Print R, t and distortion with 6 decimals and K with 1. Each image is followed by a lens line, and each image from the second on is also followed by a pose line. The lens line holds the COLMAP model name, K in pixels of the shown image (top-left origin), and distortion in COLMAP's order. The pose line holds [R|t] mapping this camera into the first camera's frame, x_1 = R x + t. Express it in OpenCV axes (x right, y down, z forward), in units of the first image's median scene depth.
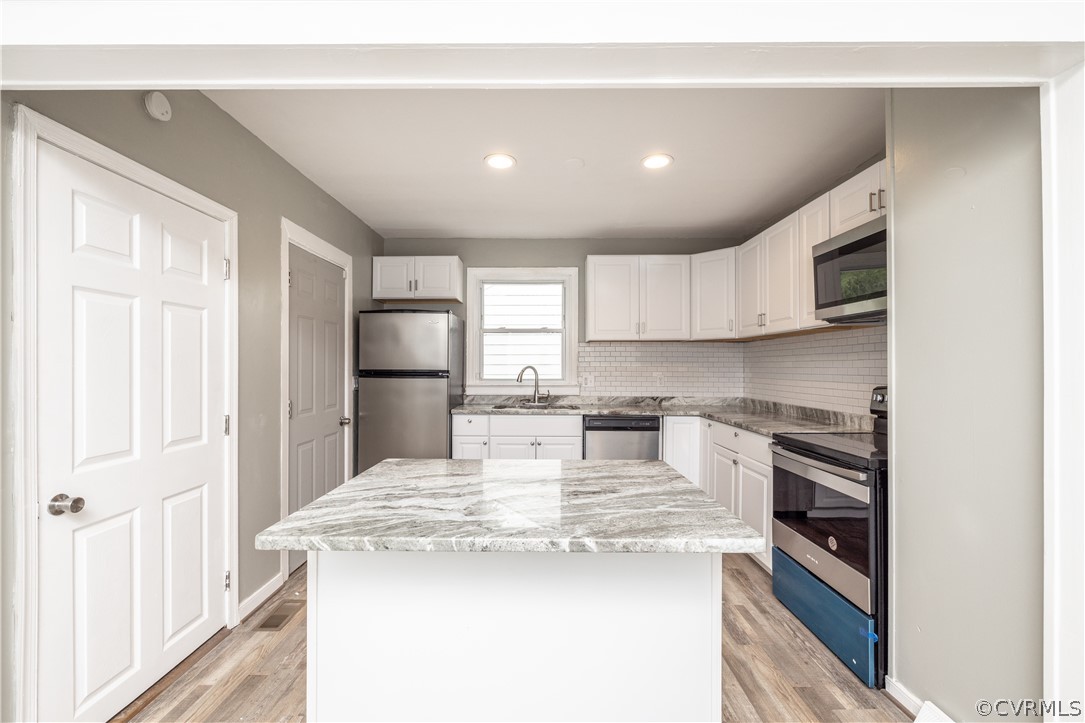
lens RADIAL K [[460.1, 0, 543.3], [0, 460.1, 362.6], [0, 0, 1]] dist [0.002409, 0.000083]
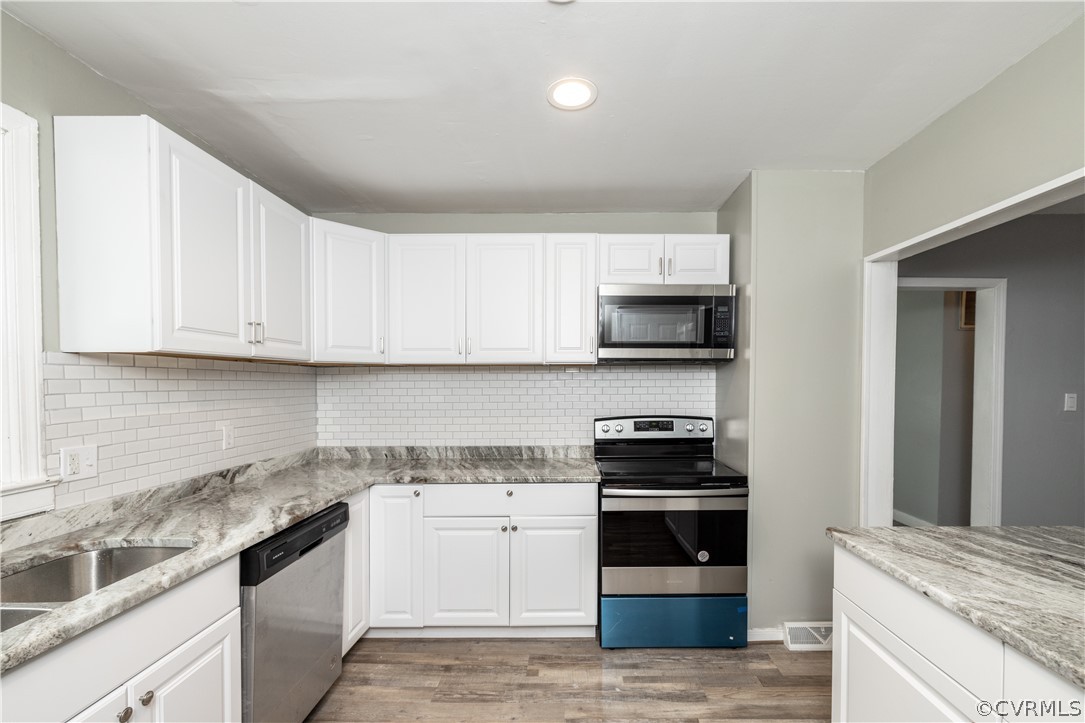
lens RADIAL K [[460.1, 0, 567.9], [0, 460.1, 391.4], [0, 0, 1]] dist [0.002409, 0.000083]
pose [[0.005895, -0.019655, 0.999789, -0.330632], [-0.004552, 0.999796, 0.019682, -0.030022], [-0.999972, -0.004667, 0.005805, 0.821725]]
